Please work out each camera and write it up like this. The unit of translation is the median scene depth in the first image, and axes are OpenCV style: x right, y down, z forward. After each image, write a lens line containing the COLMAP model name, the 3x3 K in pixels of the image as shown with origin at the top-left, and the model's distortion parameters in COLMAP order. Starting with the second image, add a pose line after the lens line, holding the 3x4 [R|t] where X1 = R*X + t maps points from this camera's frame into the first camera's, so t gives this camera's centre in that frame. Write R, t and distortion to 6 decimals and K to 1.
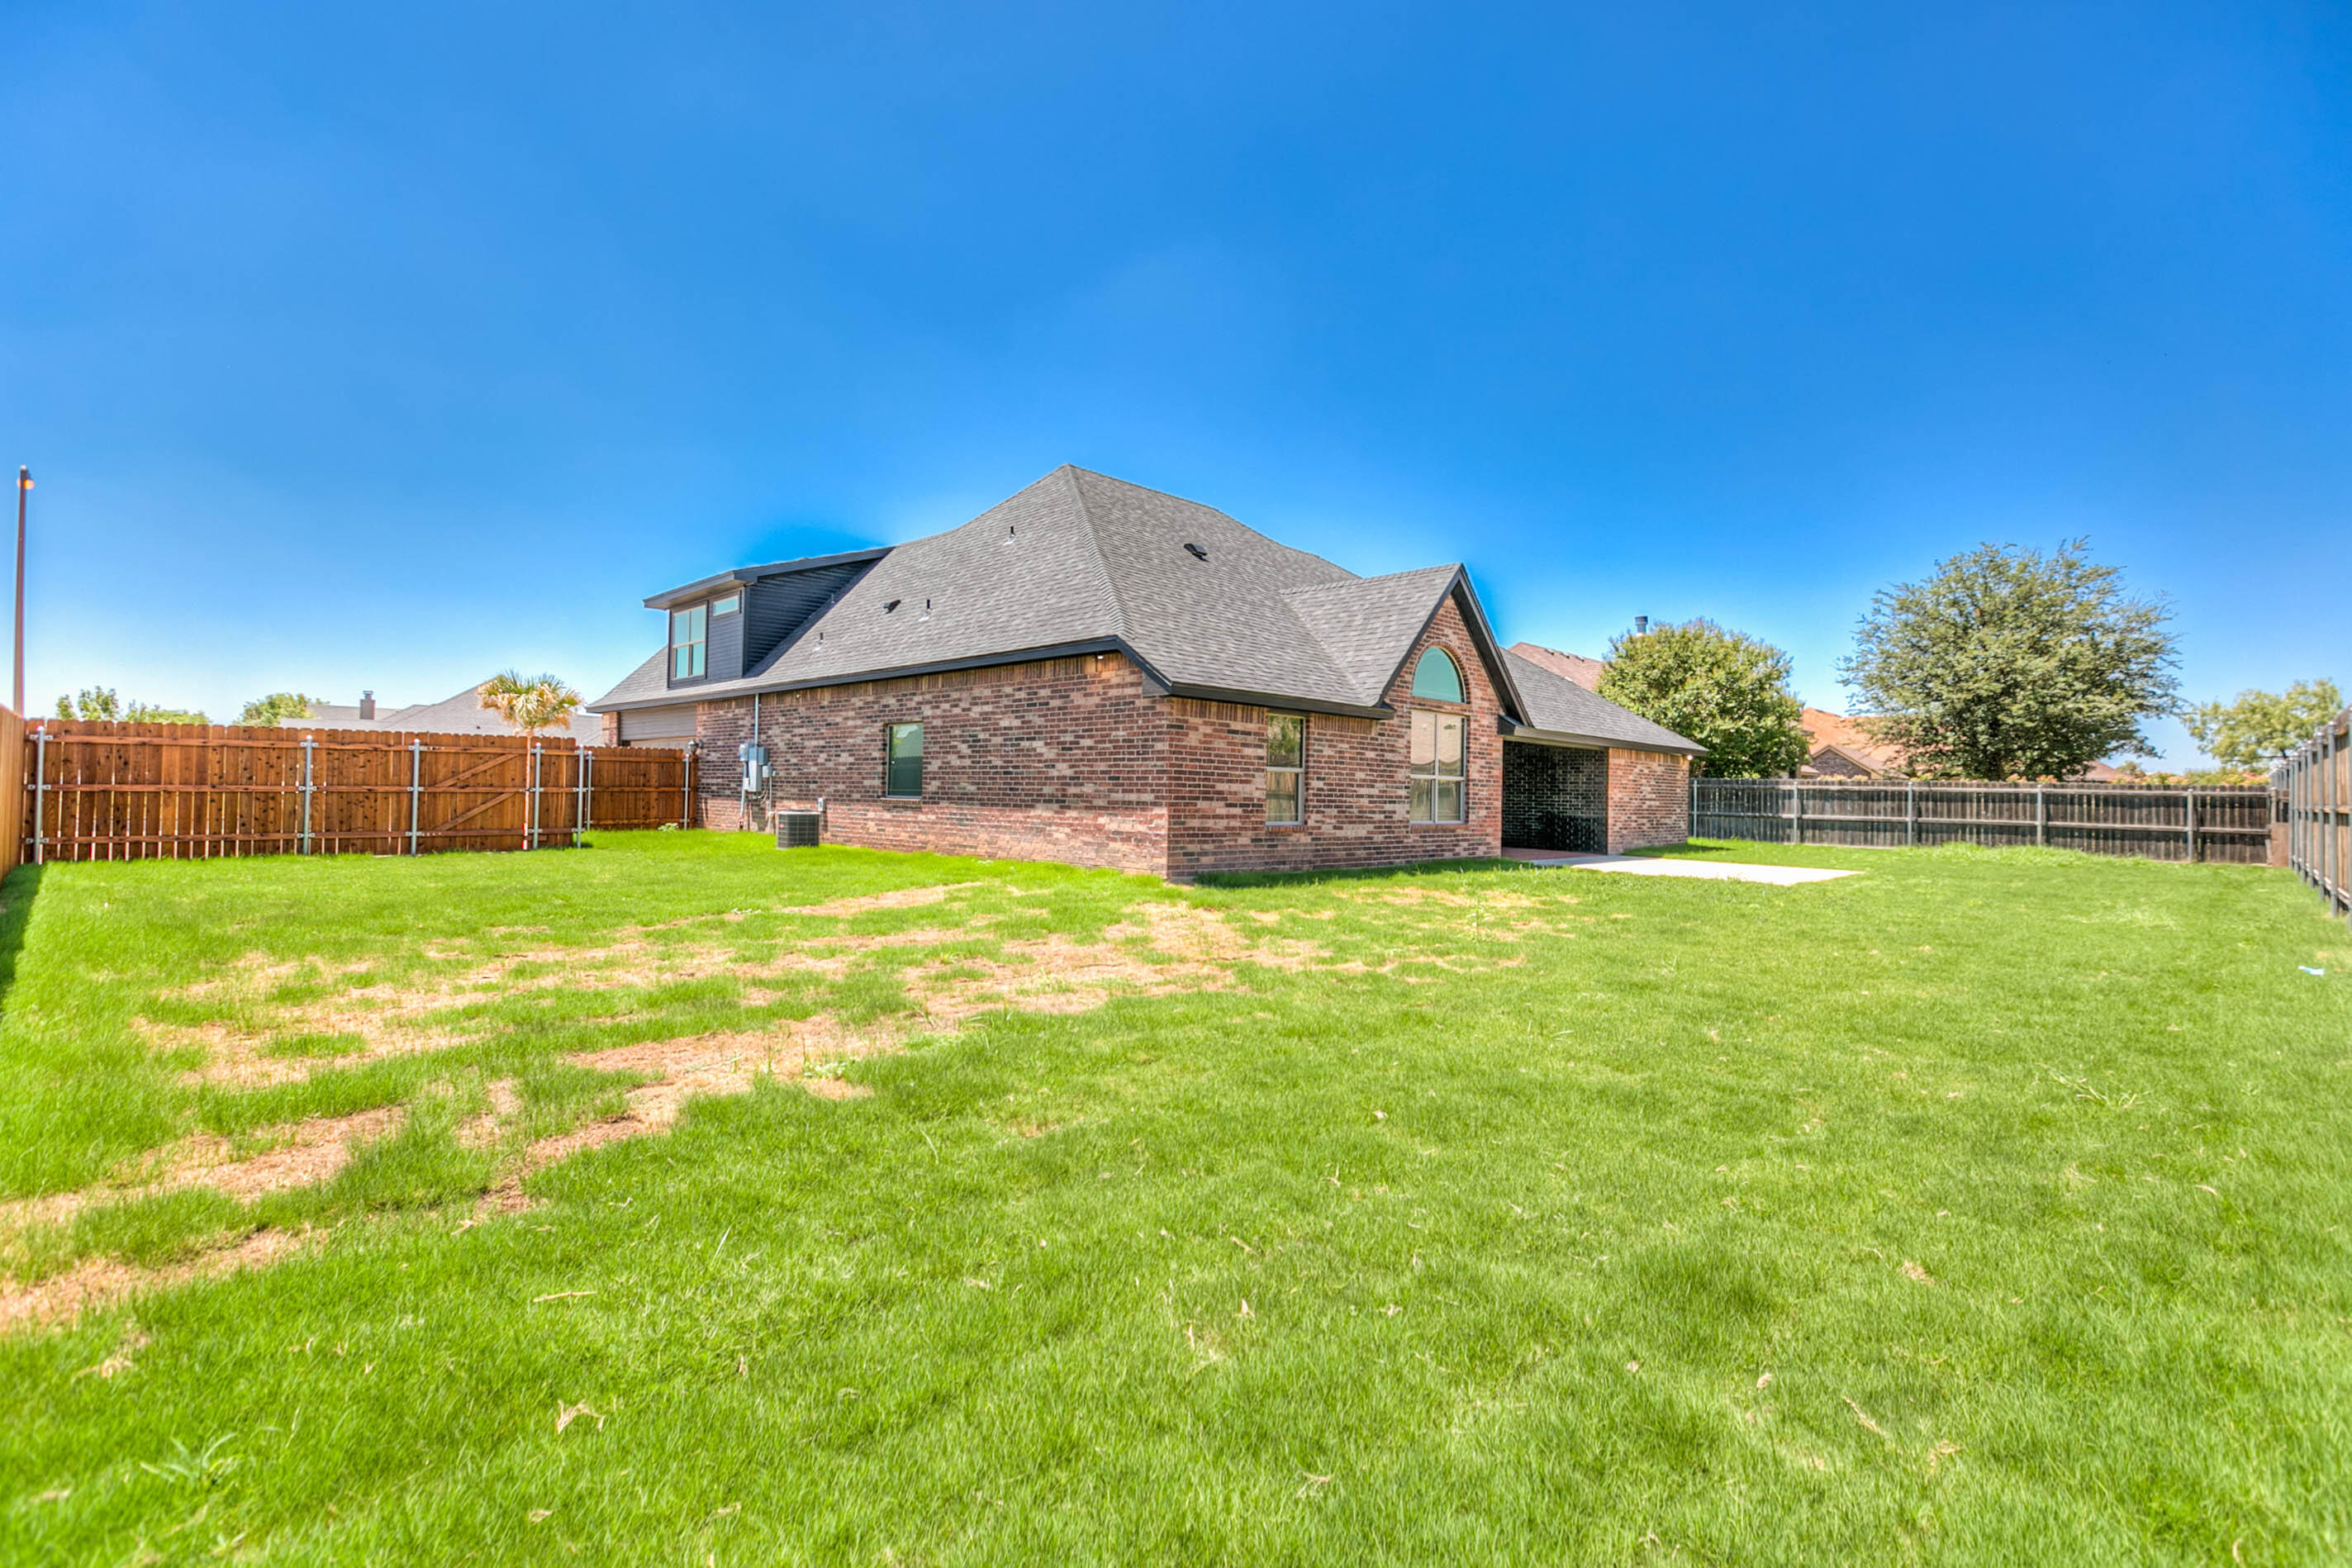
lens RADIAL K [[1085.1, 0, 1175.2], [0, 1085.1, 794.8], [0, 0, 1]] dist [0.003660, -0.000026]
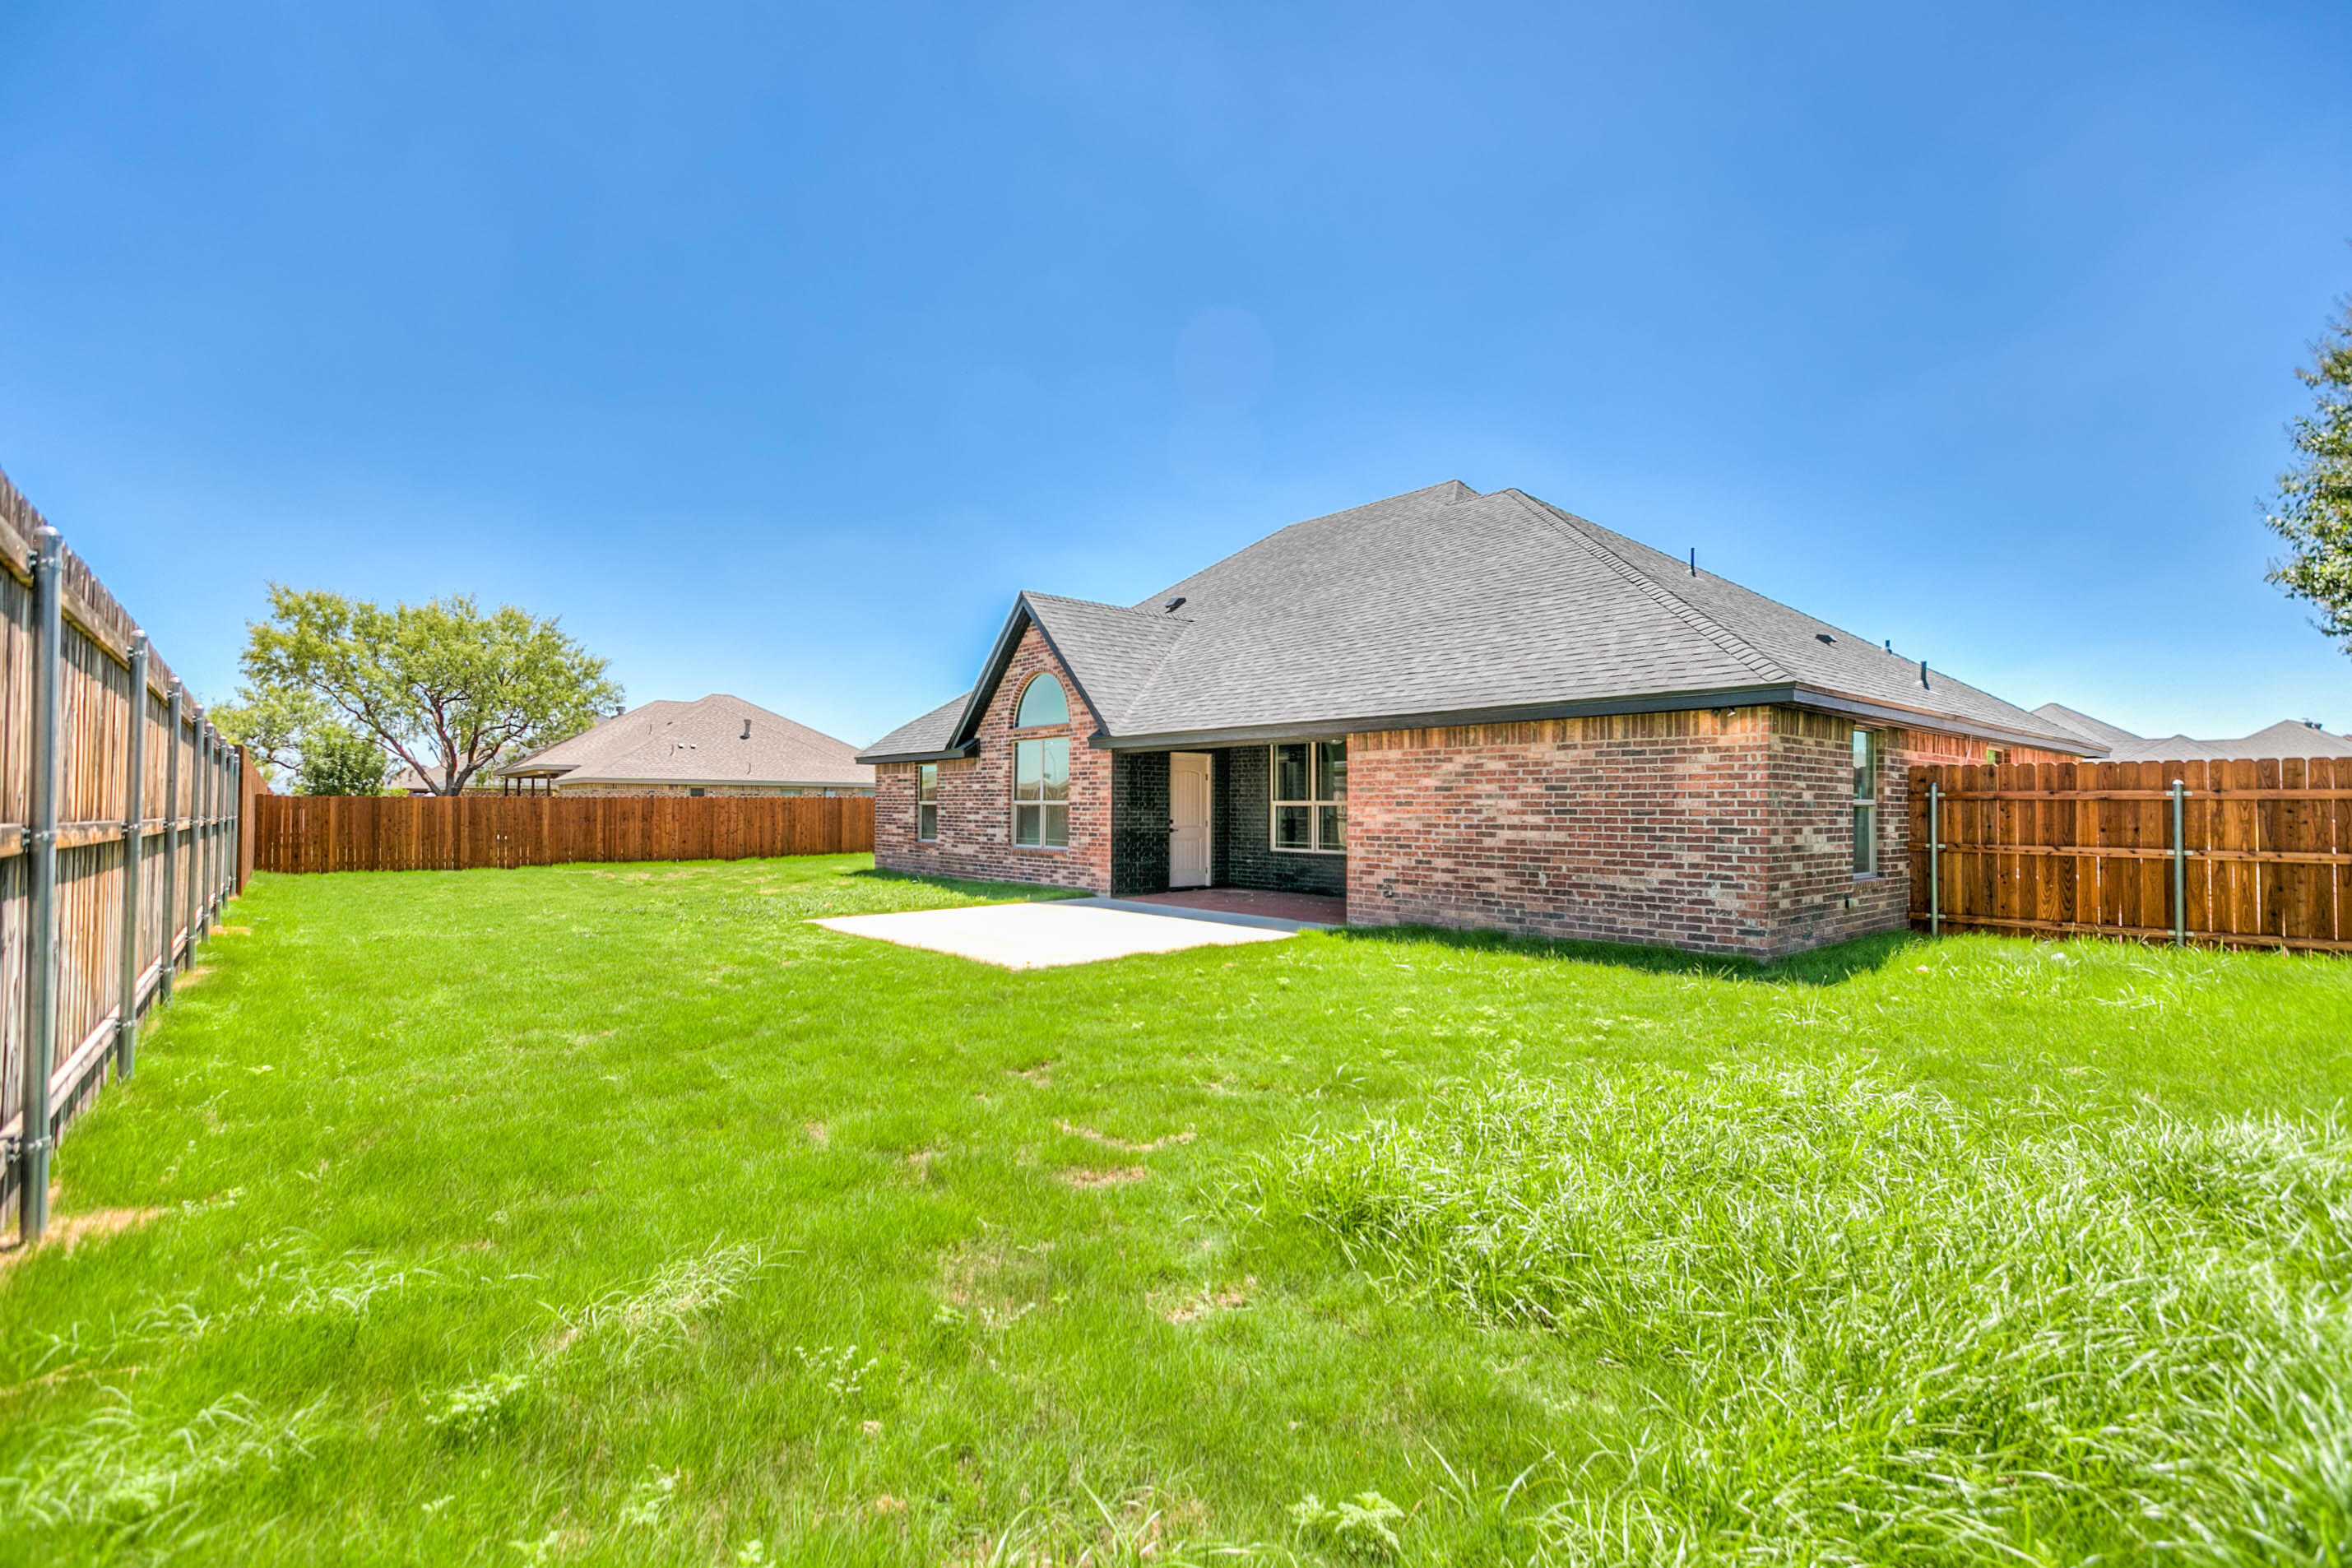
lens RADIAL K [[1064.6, 0, 1175.0], [0, 1064.6, 780.3], [0, 0, 1]] dist [-0.001537, -0.000010]
pose [[-0.101827, -0.043749, -0.993840, 1.230110], [-0.001781, 0.999039, -0.043795, 0.006675], [0.994801, -0.002690, -0.101807, 1.241044]]
